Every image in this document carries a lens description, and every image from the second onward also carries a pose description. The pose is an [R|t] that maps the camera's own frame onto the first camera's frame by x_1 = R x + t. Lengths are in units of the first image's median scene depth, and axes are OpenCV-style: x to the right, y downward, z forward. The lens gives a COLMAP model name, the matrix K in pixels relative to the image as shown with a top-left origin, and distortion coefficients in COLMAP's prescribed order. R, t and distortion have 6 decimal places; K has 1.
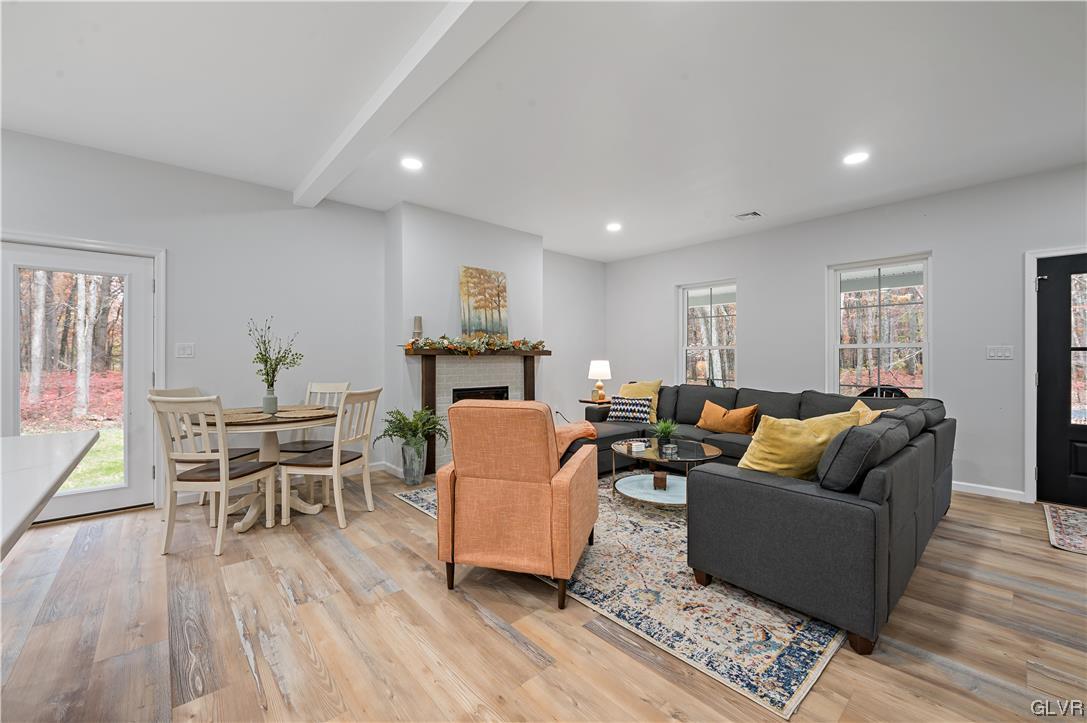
lens RADIAL K [[432.0, 0, 542.6], [0, 432.0, 358.1], [0, 0, 1]] dist [-0.007169, -0.000633]
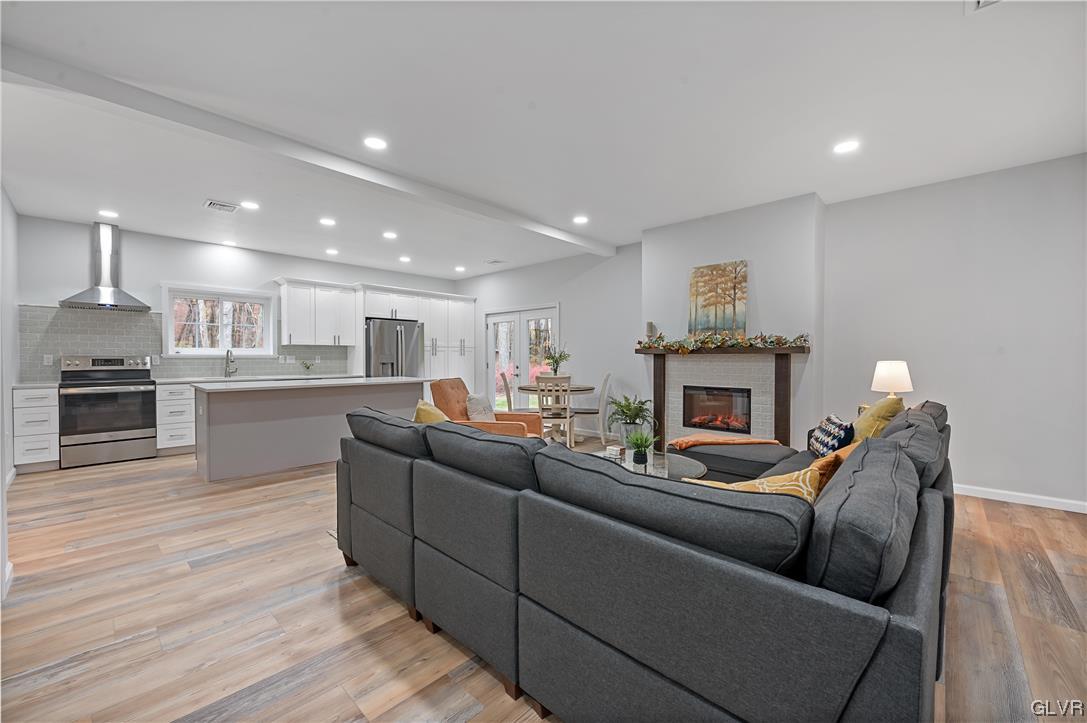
lens RADIAL K [[432.0, 0, 550.1], [0, 432.0, 360.5], [0, 0, 1]] dist [-0.007169, -0.000633]
pose [[0.095975, 0.008405, -0.995348, 1.462919], [-0.000849, 0.999965, 0.008362, 0.002227], [0.995383, 0.000042, 0.095979, 1.001645]]
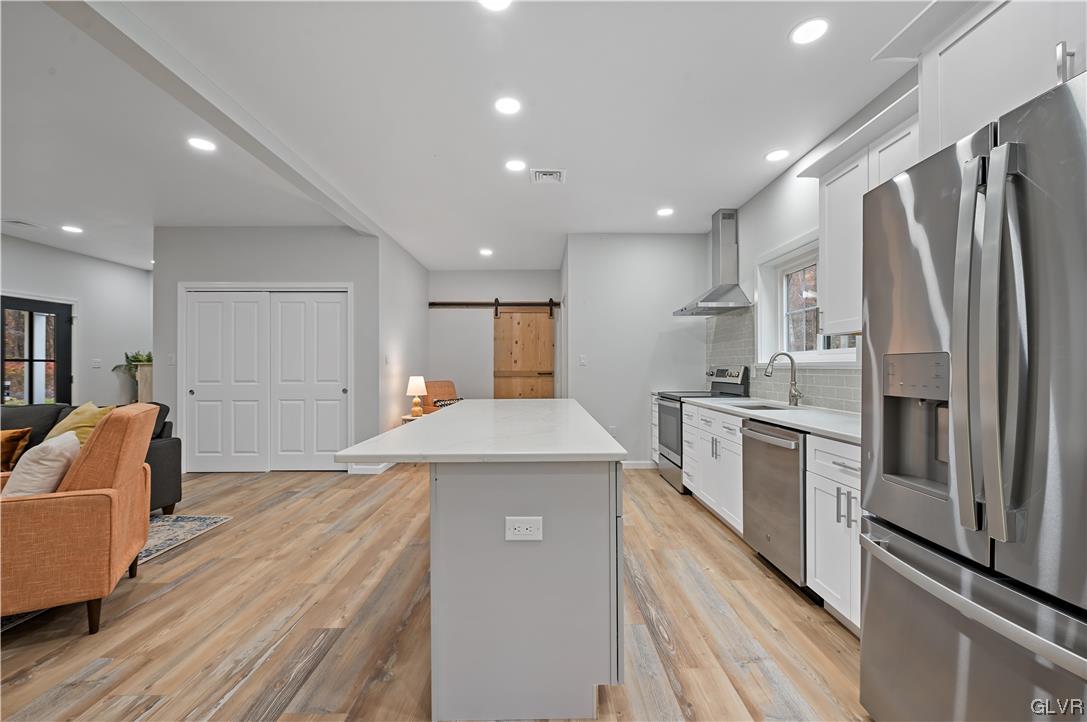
lens RADIAL K [[432.0, 0, 542.6], [0, 432.0, 365.5], [0, 0, 1]] dist [-0.007169, -0.000633]
pose [[-0.749575, 0.002510, 0.661915, -1.235306], [0.000630, 0.999995, -0.003079, 0.003293], [-0.661920, -0.001891, -0.749572, 0.890884]]
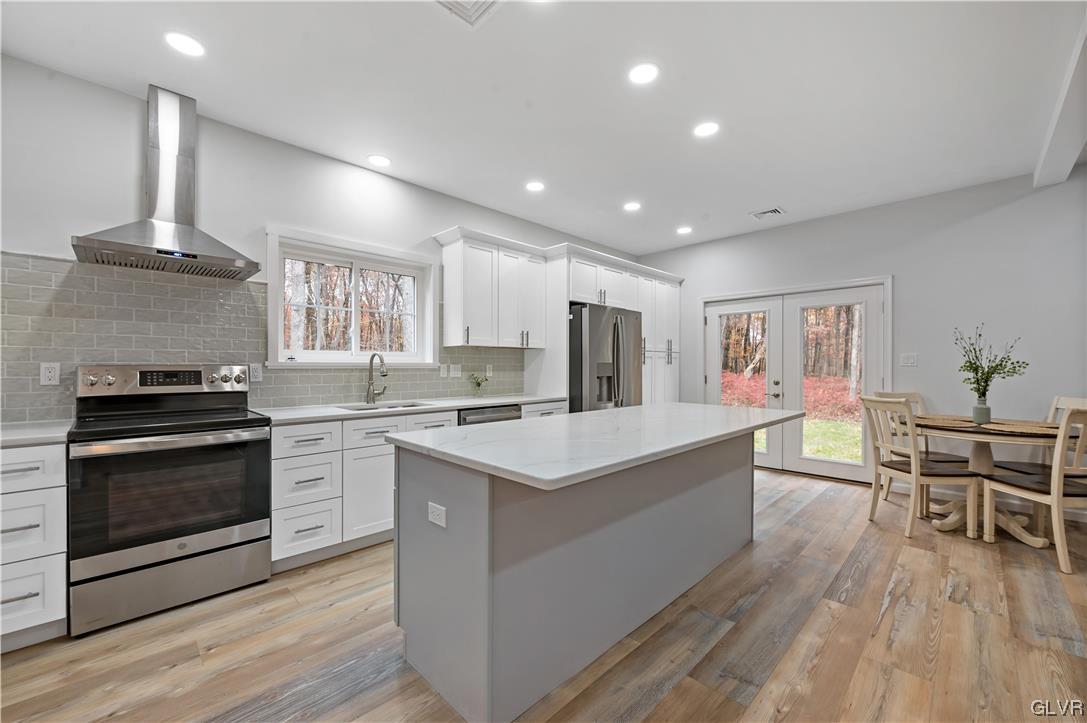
lens RADIAL K [[432.0, 0, 547.2], [0, 432.0, 364.7], [0, 0, 1]] dist [-0.007169, -0.000633]
pose [[0.061574, -0.002388, -0.998100, 0.332086], [-0.001743, 0.999995, -0.002500, 0.000109], [0.998101, 0.001893, 0.061570, -0.038882]]
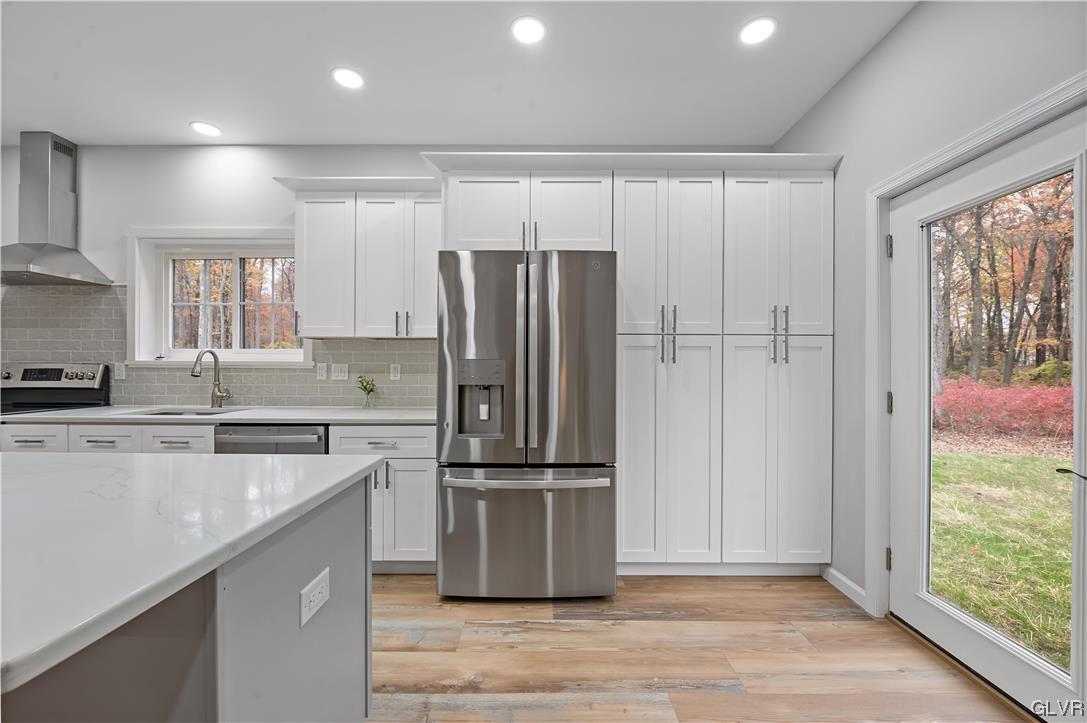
lens RADIAL K [[432.0, 0, 545.2], [0, 432.0, 367.9], [0, 0, 1]] dist [-0.007169, -0.000633]
pose [[-0.664249, -0.004252, -0.747500, -0.697739], [-0.004759, 0.999988, -0.001459, 0.006532], [0.747496, 0.002588, -0.664261, 0.901629]]
